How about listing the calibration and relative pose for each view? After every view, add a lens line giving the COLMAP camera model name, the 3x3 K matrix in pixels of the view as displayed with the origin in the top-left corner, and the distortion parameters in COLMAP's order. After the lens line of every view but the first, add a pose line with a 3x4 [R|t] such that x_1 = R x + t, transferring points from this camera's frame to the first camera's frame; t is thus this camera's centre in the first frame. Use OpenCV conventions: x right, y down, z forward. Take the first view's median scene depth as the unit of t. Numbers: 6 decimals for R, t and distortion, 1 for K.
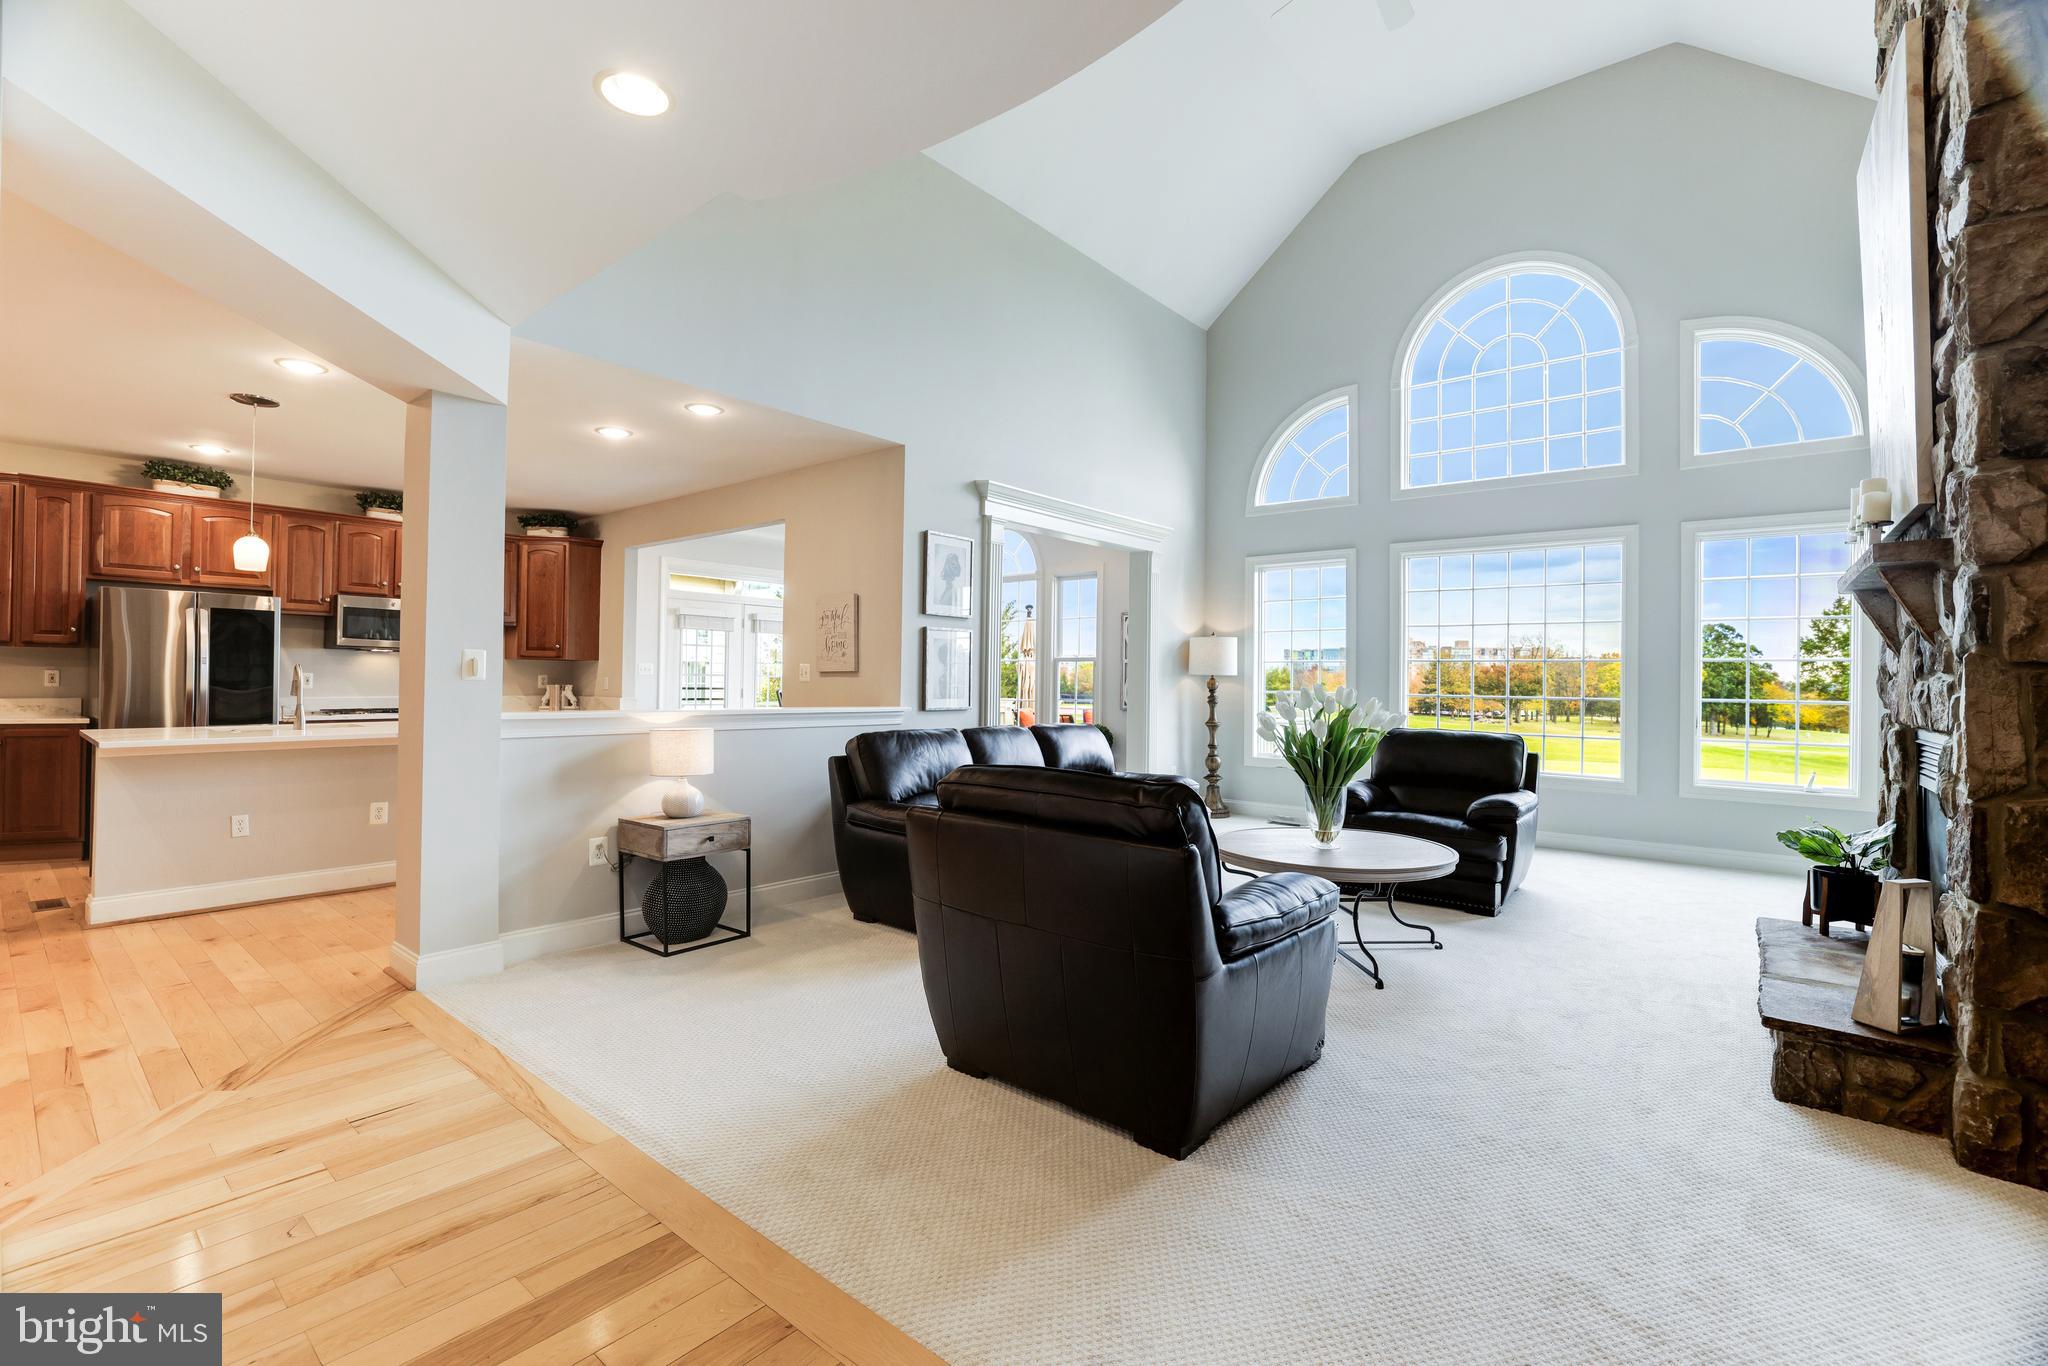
lens RADIAL K [[884.5, 0, 1025.0], [0, 884.5, 675.9], [0, 0, 1]] dist [-0.044453, 0.014596]
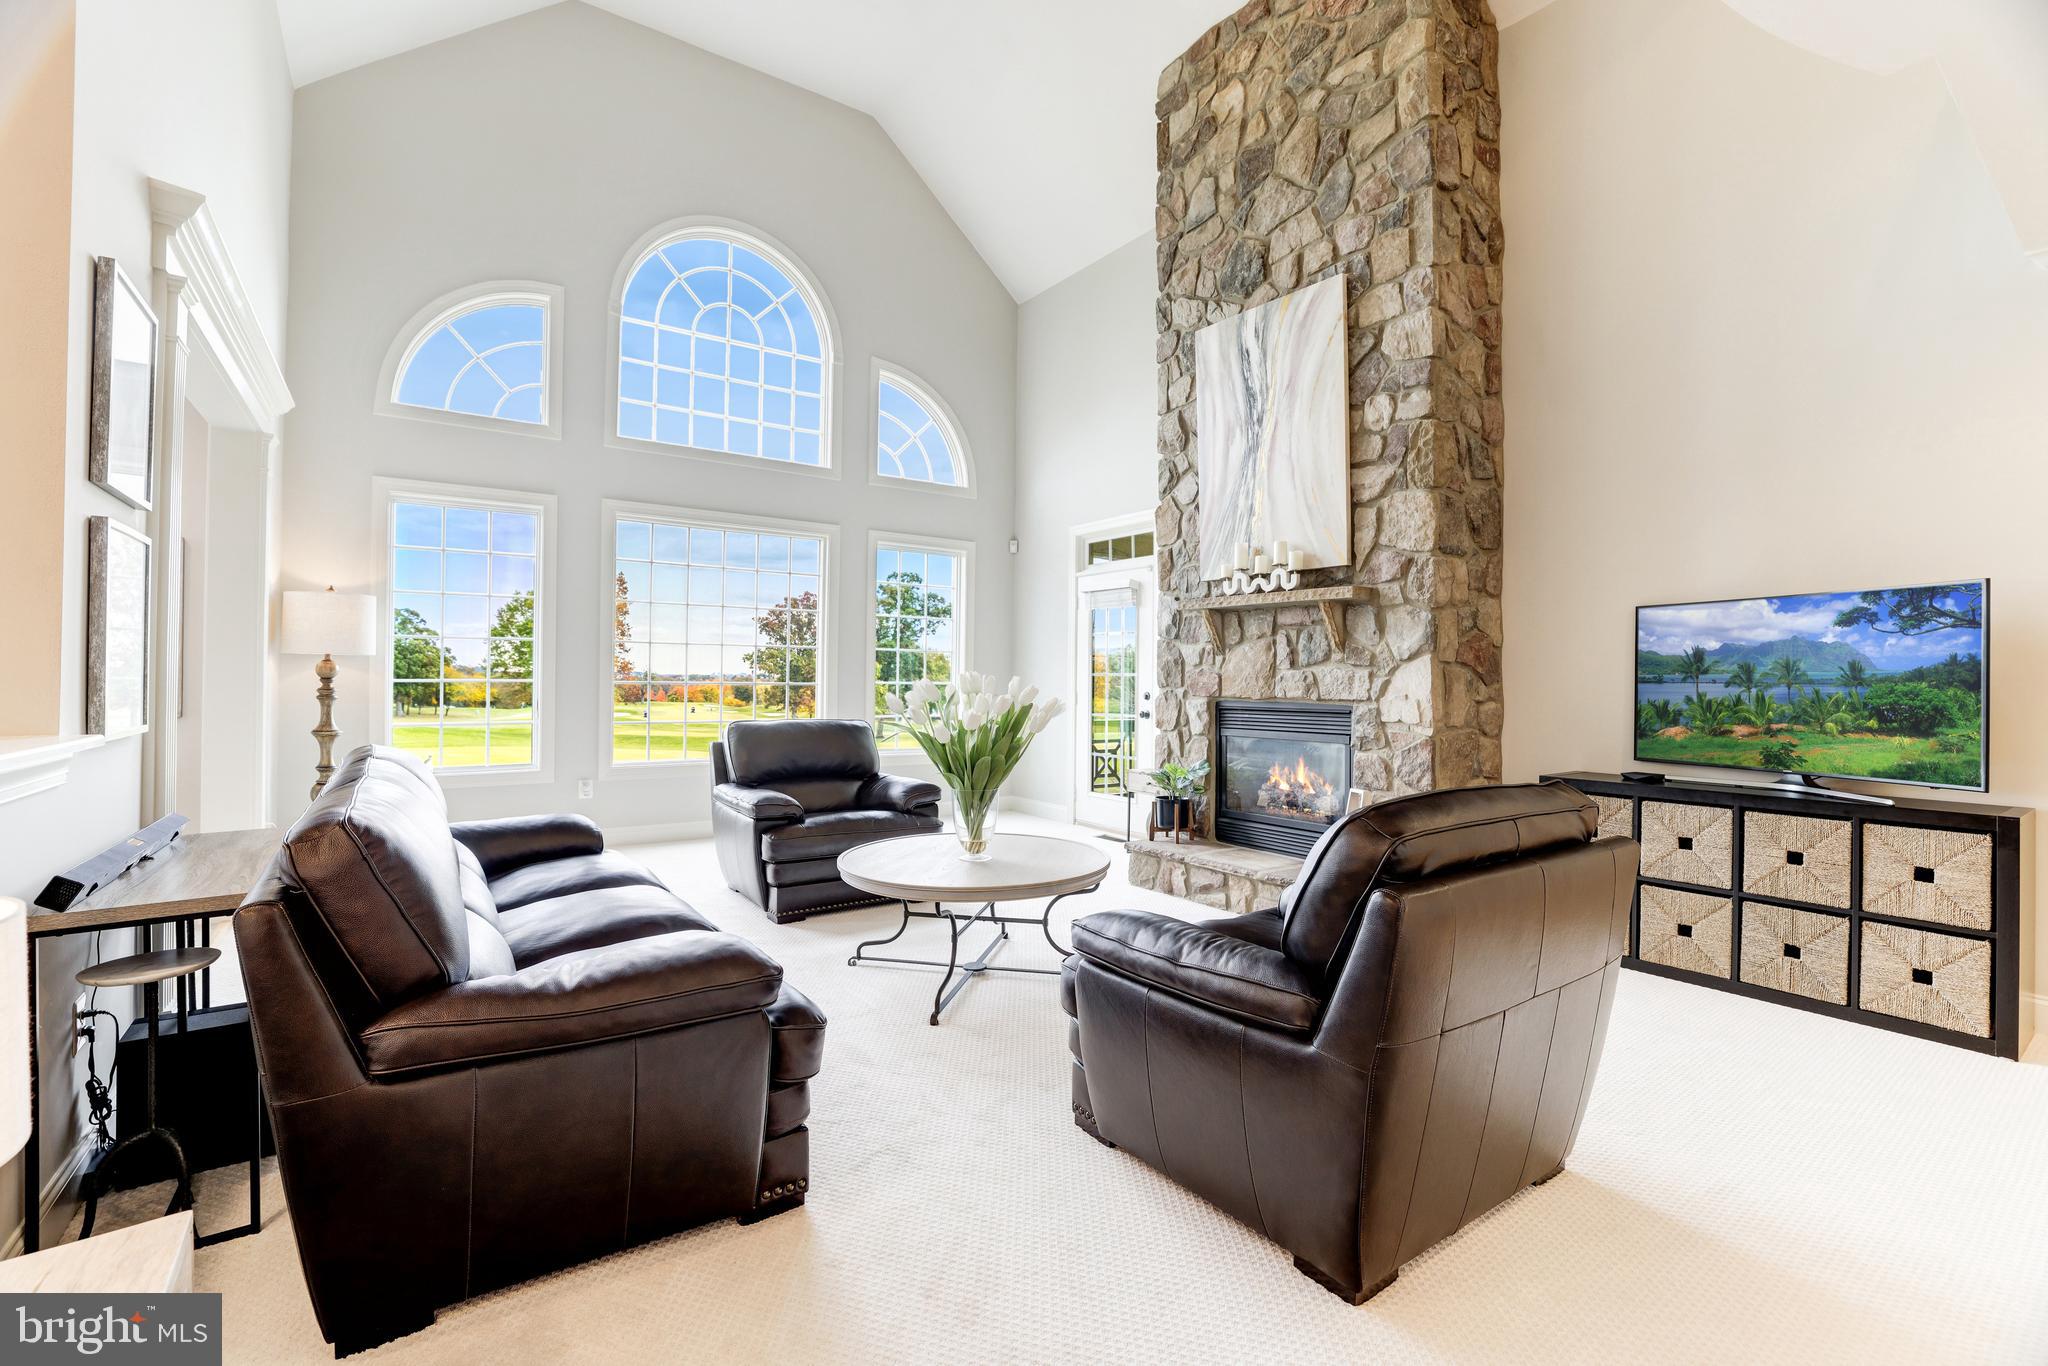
lens RADIAL K [[884.5, 0, 1020.9], [0, 884.5, 672.1], [0, 0, 1]] dist [-0.044453, 0.014596]
pose [[0.262476, -0.003525, 0.964932, -0.291144], [-0.012244, 0.999901, 0.006983, 0.001859], [-0.964861, -0.013648, 0.262407, 0.434459]]
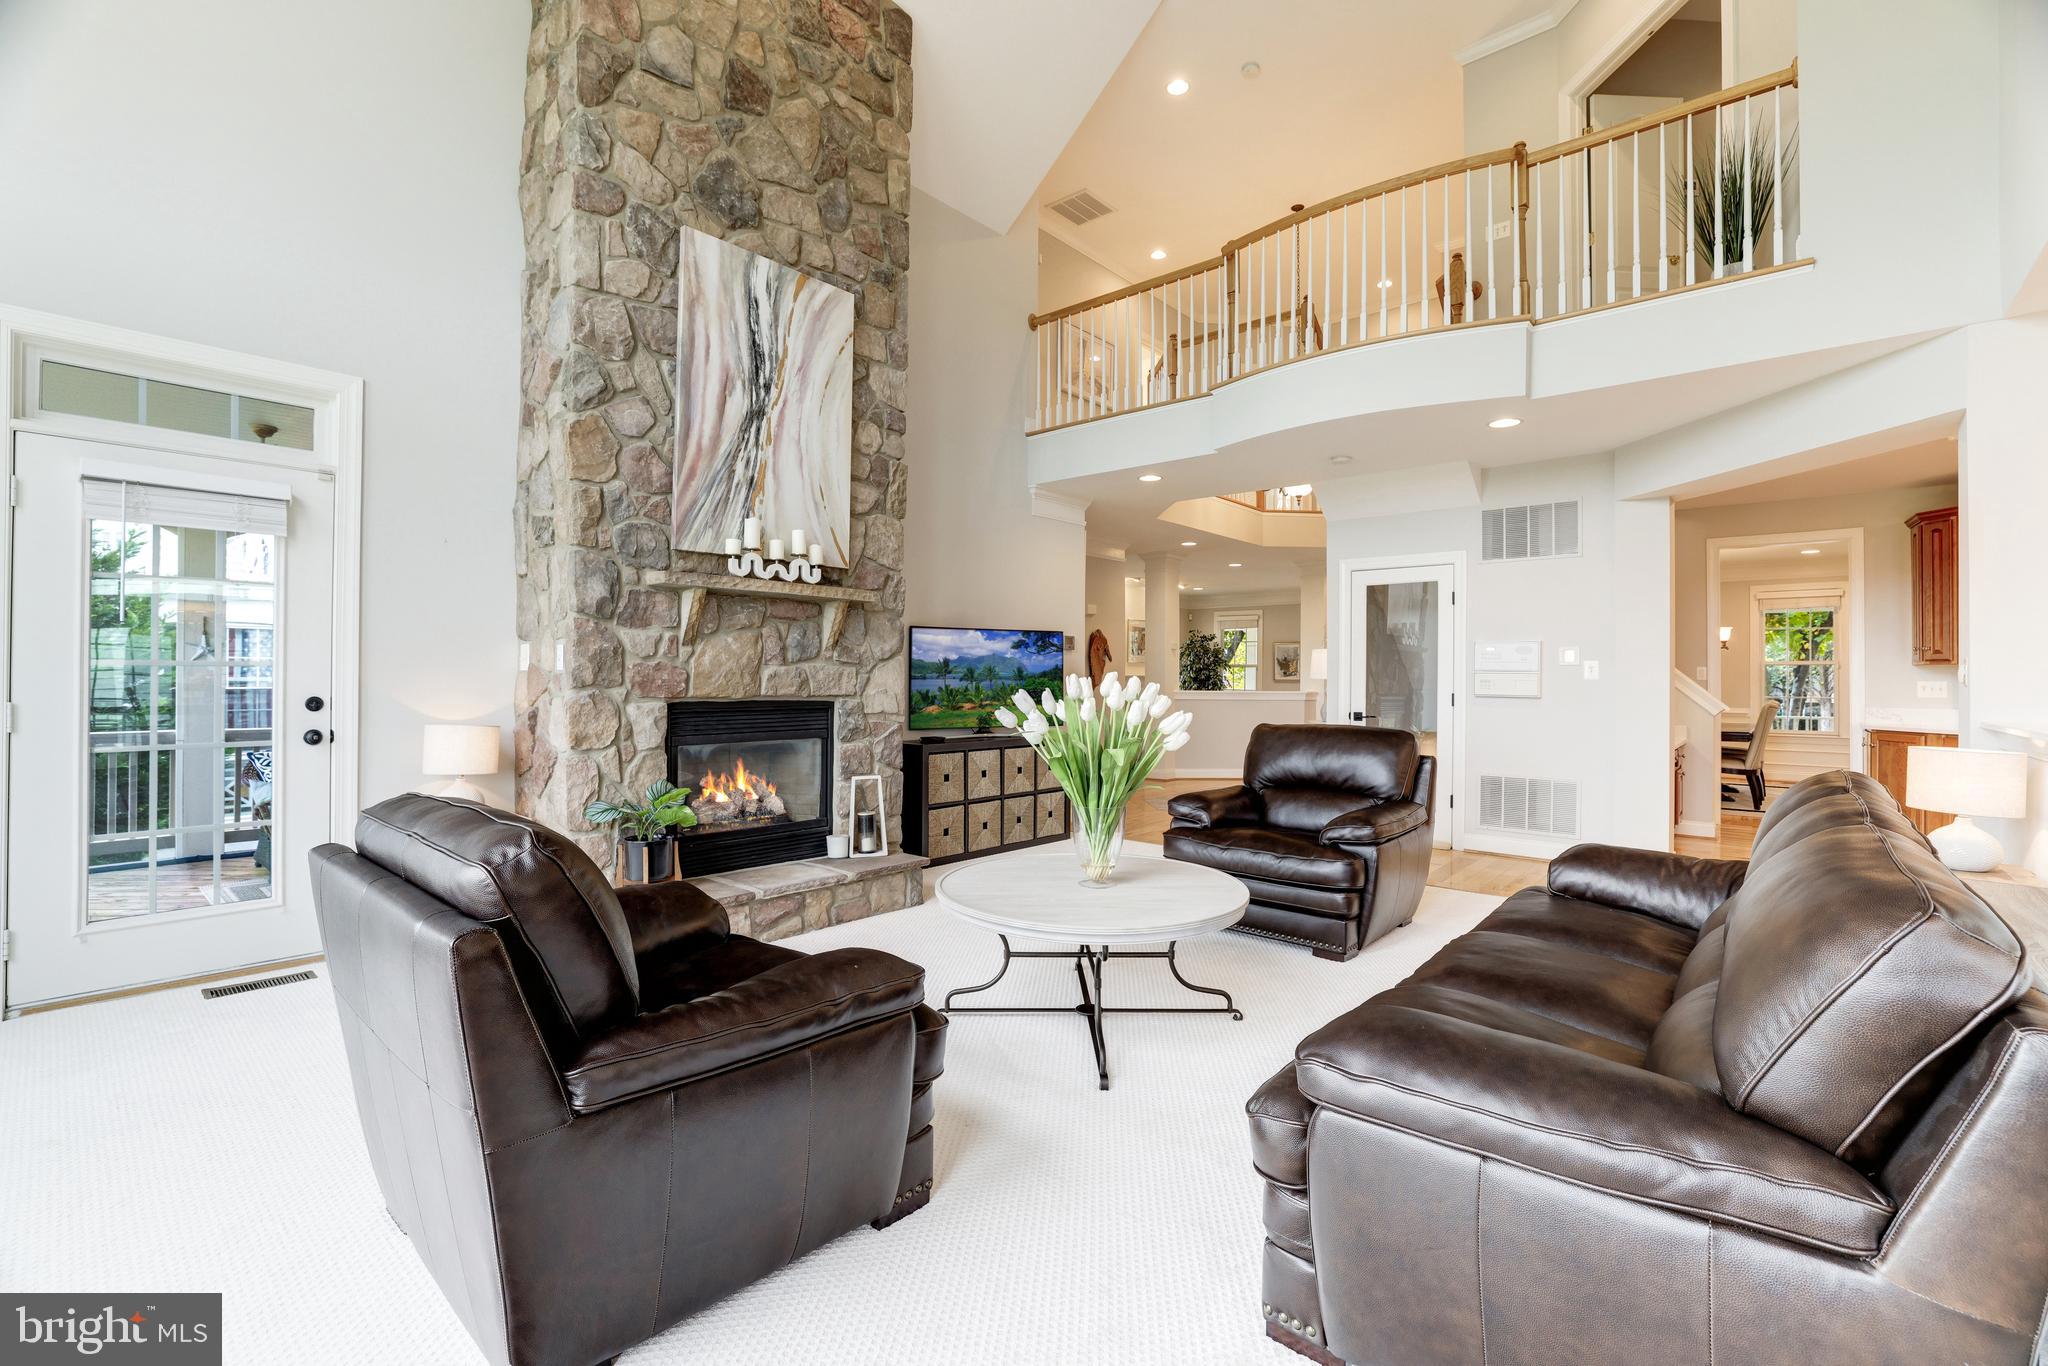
lens RADIAL K [[884.5, 0, 1015.0], [0, 884.5, 674.6], [0, 0, 1]] dist [-0.044453, 0.014596]
pose [[-0.998420, -0.018959, 0.052901, 0.224450], [-0.019611, 0.999738, -0.011836, 0.013072], [-0.052662, -0.012855, -0.998530, 1.055158]]
